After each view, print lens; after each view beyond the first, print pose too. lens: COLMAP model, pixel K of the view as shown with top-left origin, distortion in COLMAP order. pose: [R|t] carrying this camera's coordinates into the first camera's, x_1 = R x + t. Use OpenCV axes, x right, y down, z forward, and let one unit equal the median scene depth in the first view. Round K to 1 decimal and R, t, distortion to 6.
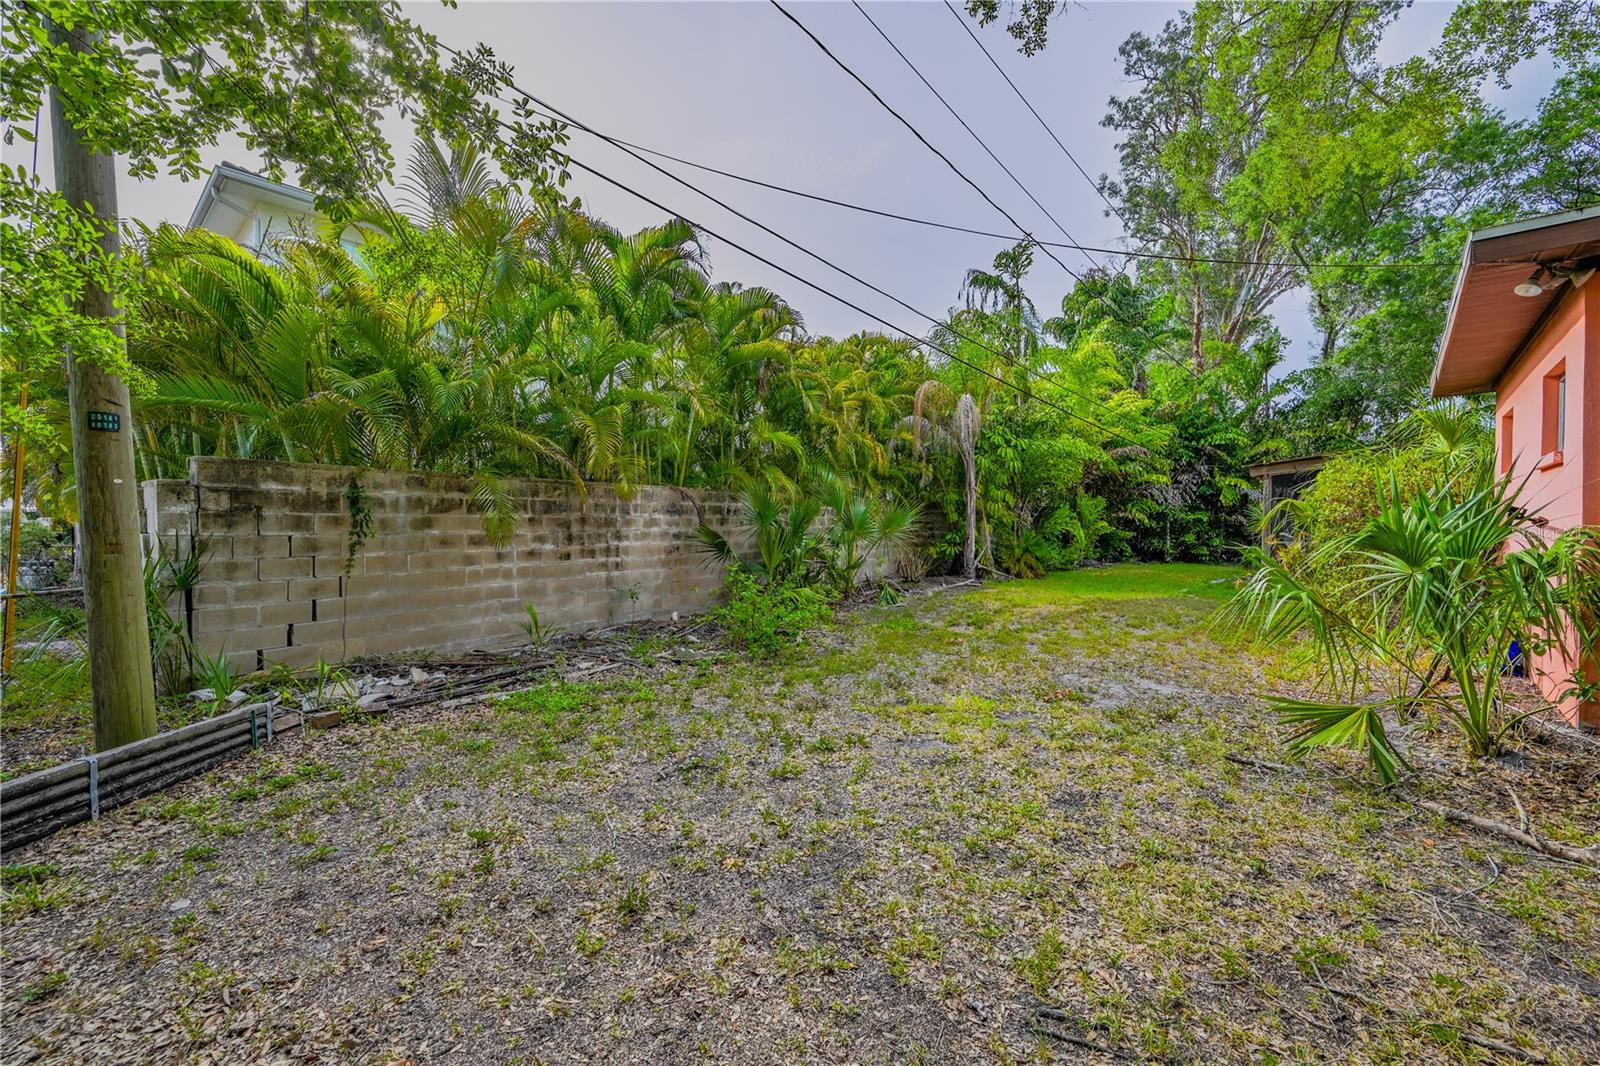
lens RADIAL K [[644.5, 0, 800.0], [0, 644.5, 533.0], [0, 0, 1]] dist [-0.000854, -0.000134]
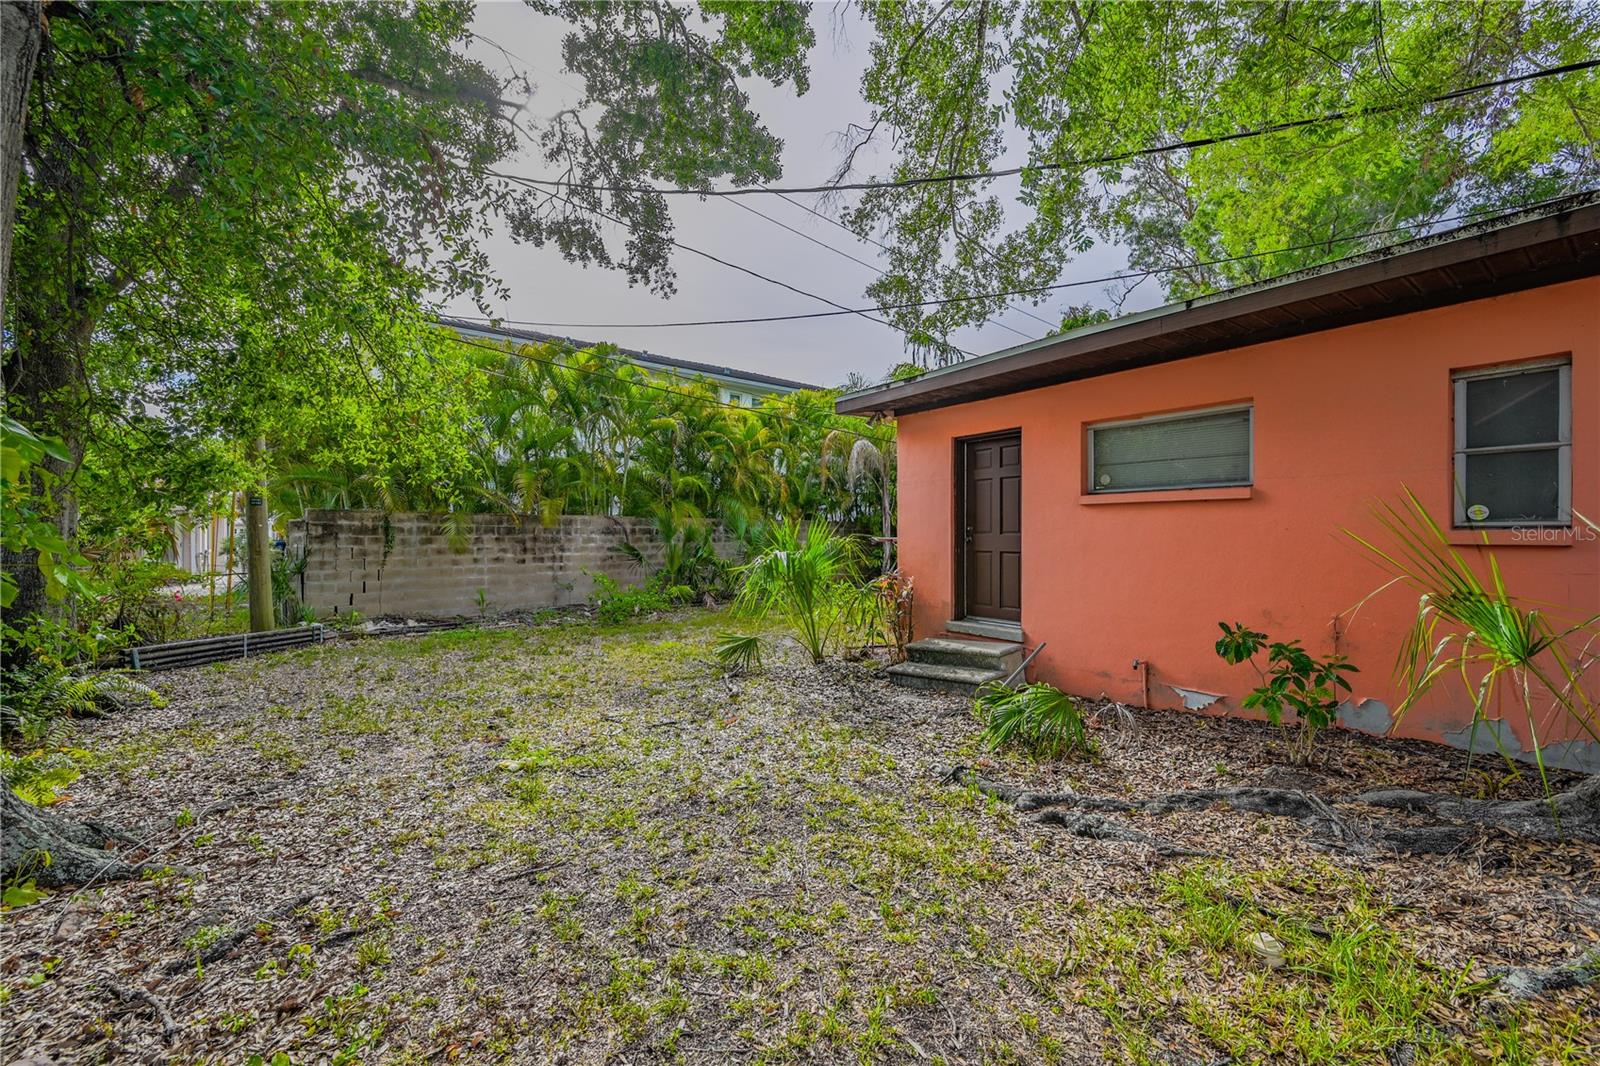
lens RADIAL K [[644.7, 0, 800.0], [0, 644.7, 533.0], [0, 0, 1]] dist [0.001465, 0.000091]
pose [[0.979991, 0.001177, -0.199037, 0.792618], [-0.005415, 0.999770, -0.020752, -0.006075], [0.198967, 0.021415, 0.979772, -0.546799]]
